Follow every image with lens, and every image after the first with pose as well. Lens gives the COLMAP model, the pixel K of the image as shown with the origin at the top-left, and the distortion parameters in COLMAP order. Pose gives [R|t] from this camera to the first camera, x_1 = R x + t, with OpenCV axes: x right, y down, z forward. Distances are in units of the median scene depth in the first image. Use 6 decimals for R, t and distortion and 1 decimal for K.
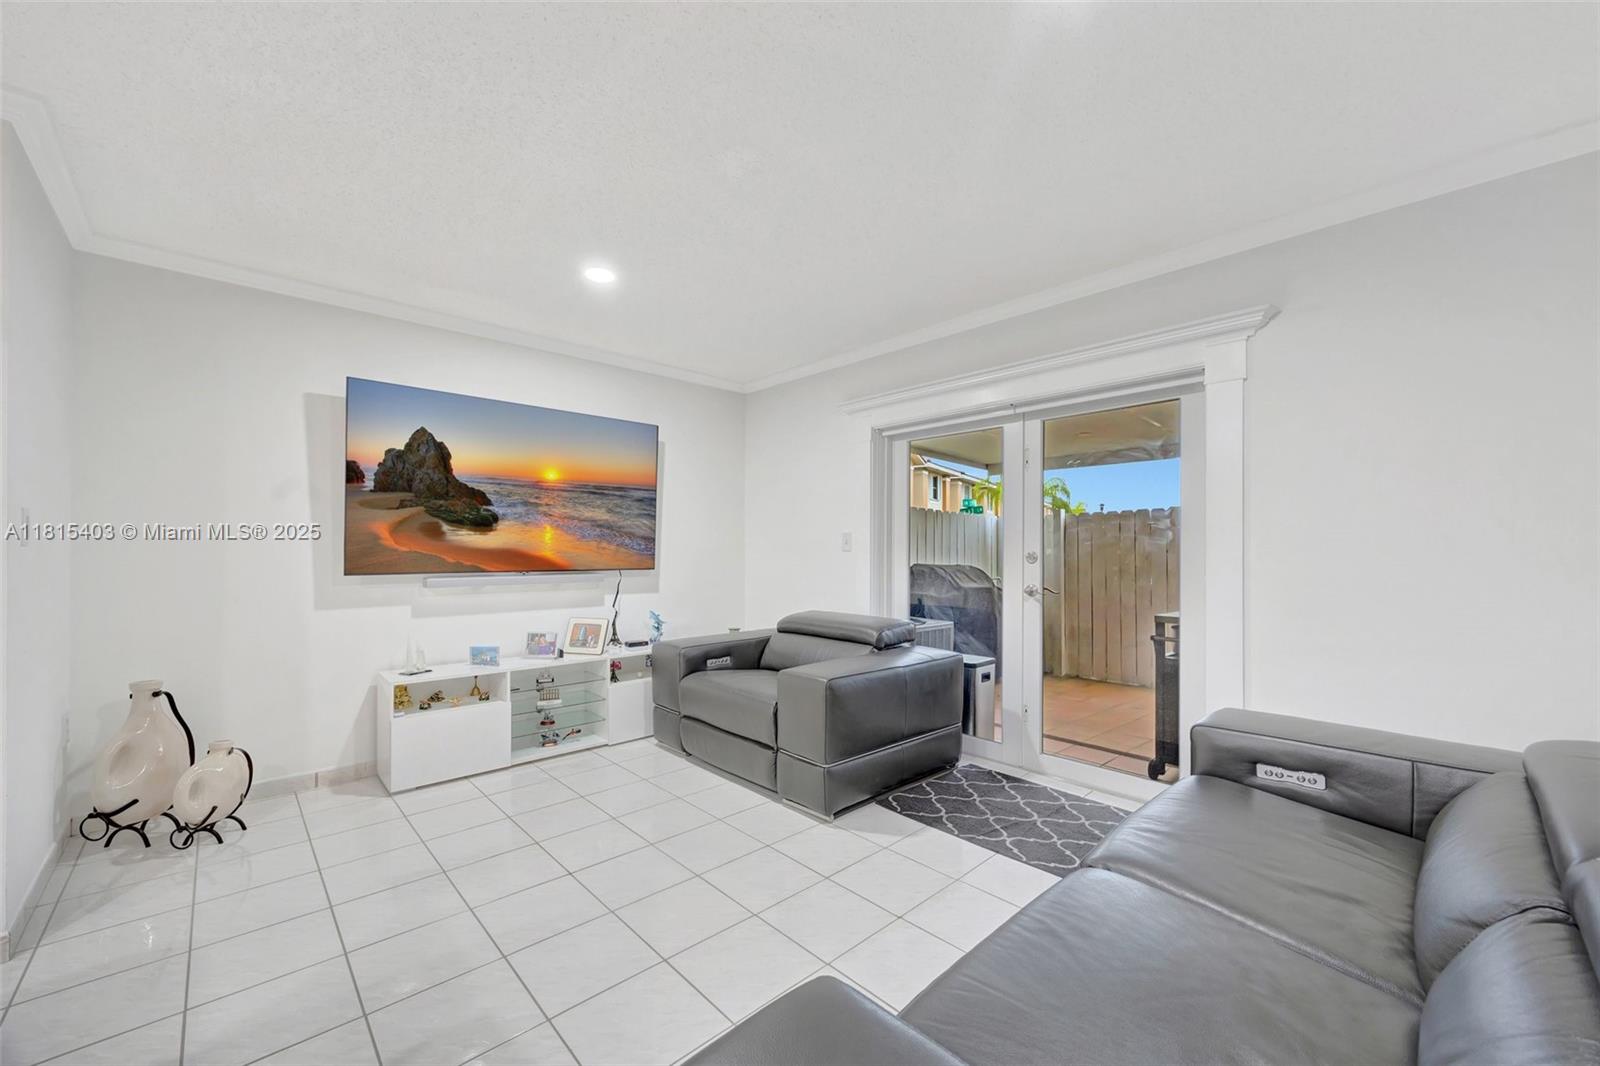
lens RADIAL K [[648.1, 0, 799.9], [0, 648.1, 530.8], [0, 0, 1]] dist [0.000225, 0.000081]
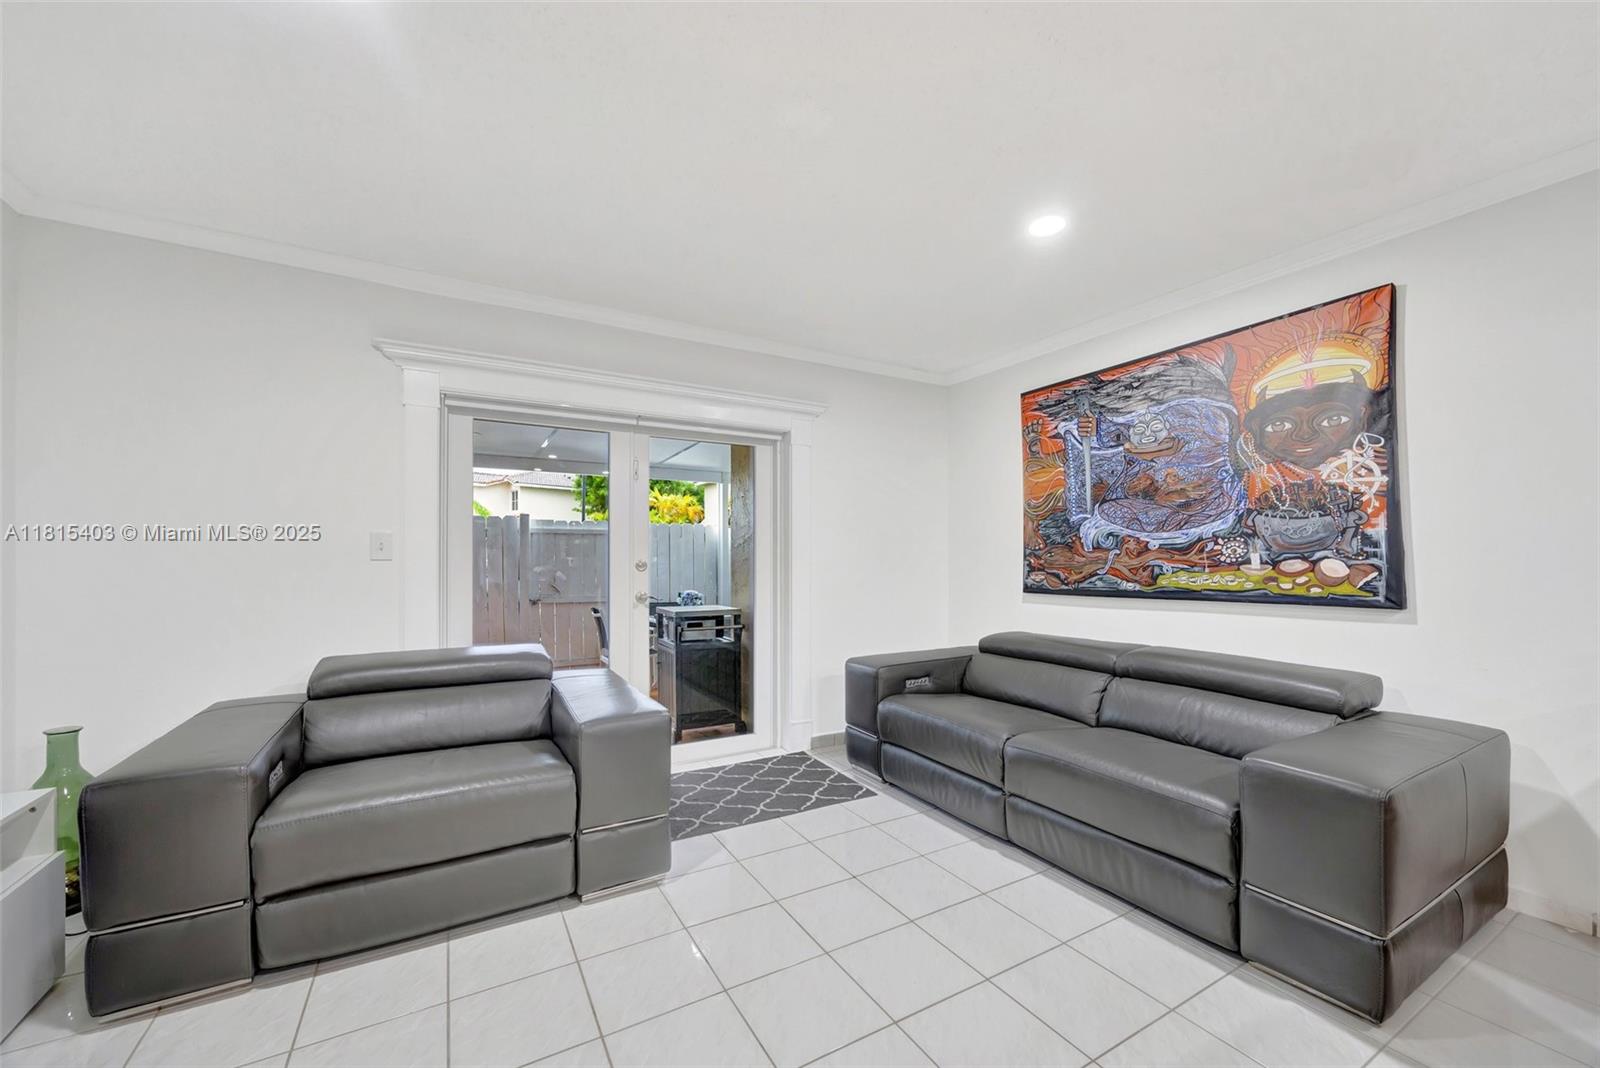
lens RADIAL K [[641.6, 0, 797.6], [0, 641.6, 552.4], [0, 0, 1]] dist [-0.000999, -0.000092]
pose [[0.212279, 0.009321, 0.977165, -0.686195], [-0.036003, 0.999350, -0.001711, 0.013501], [-0.976546, -0.034817, 0.212477, 0.611839]]
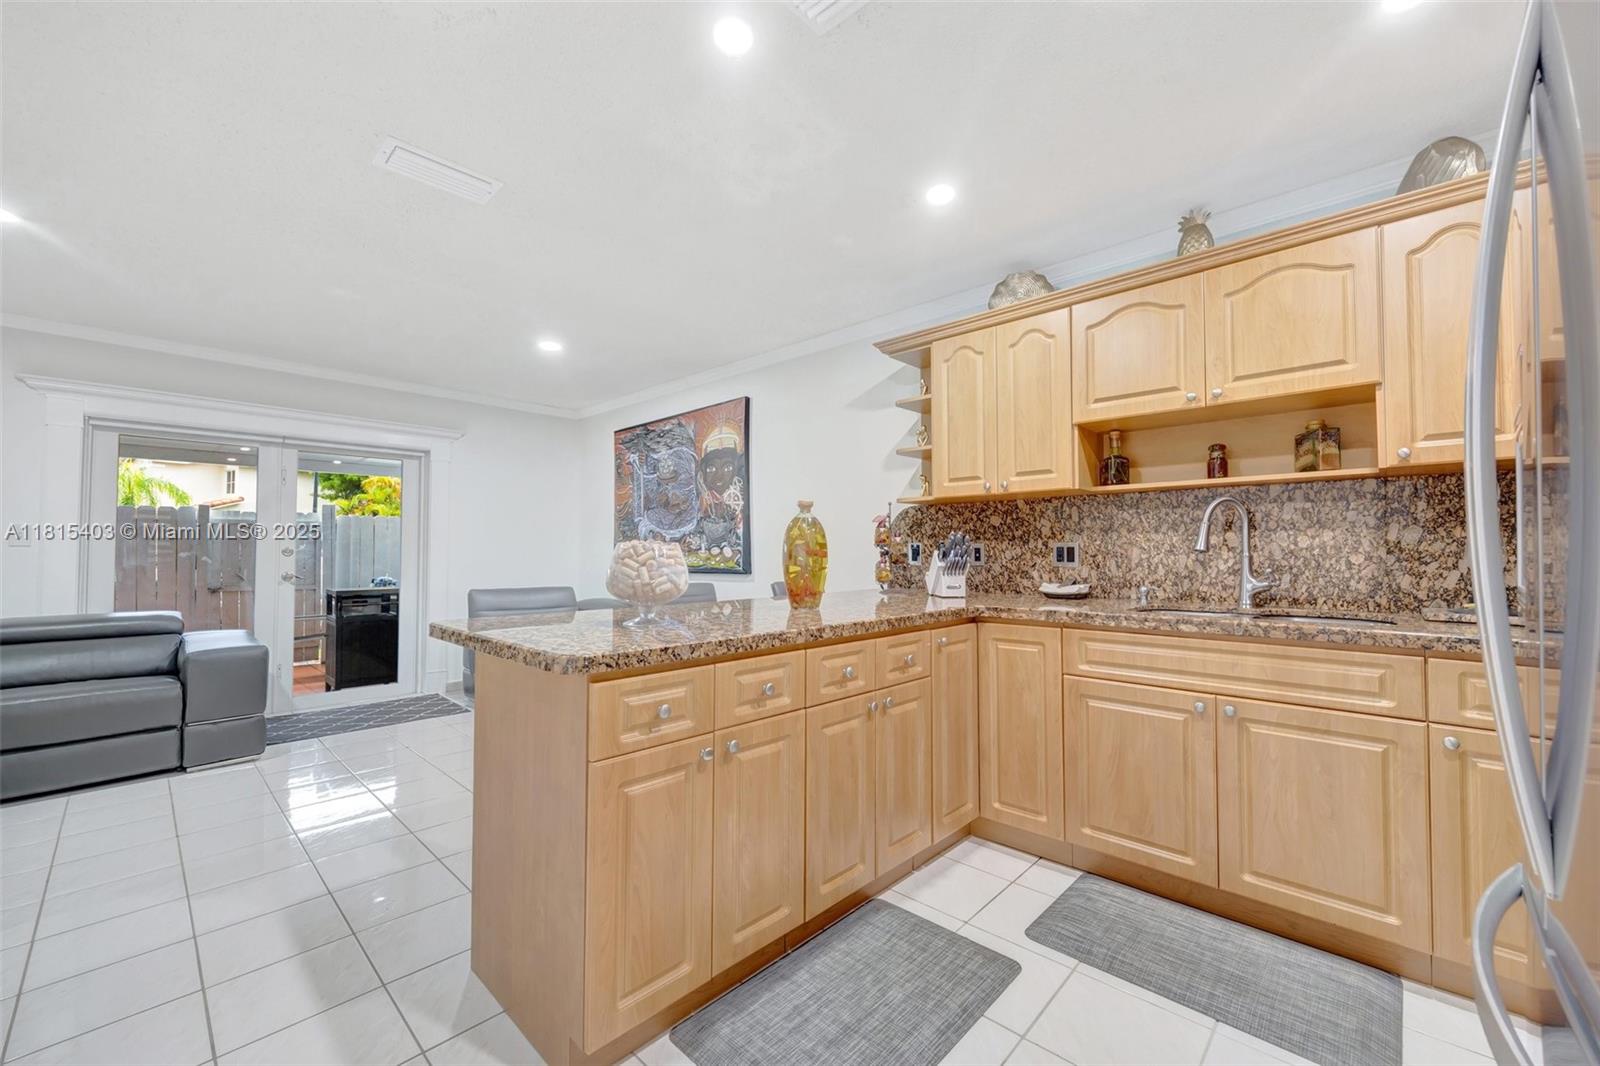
lens RADIAL K [[648.1, 0, 799.9], [0, 648.1, 530.8], [0, 0, 1]] dist [0.000225, 0.000081]
pose [[-0.085901, 0.031488, 0.995806, -1.227537], [-0.037571, 0.998687, -0.034820, 0.004278], [-0.995595, -0.040405, -0.084606, 0.061533]]
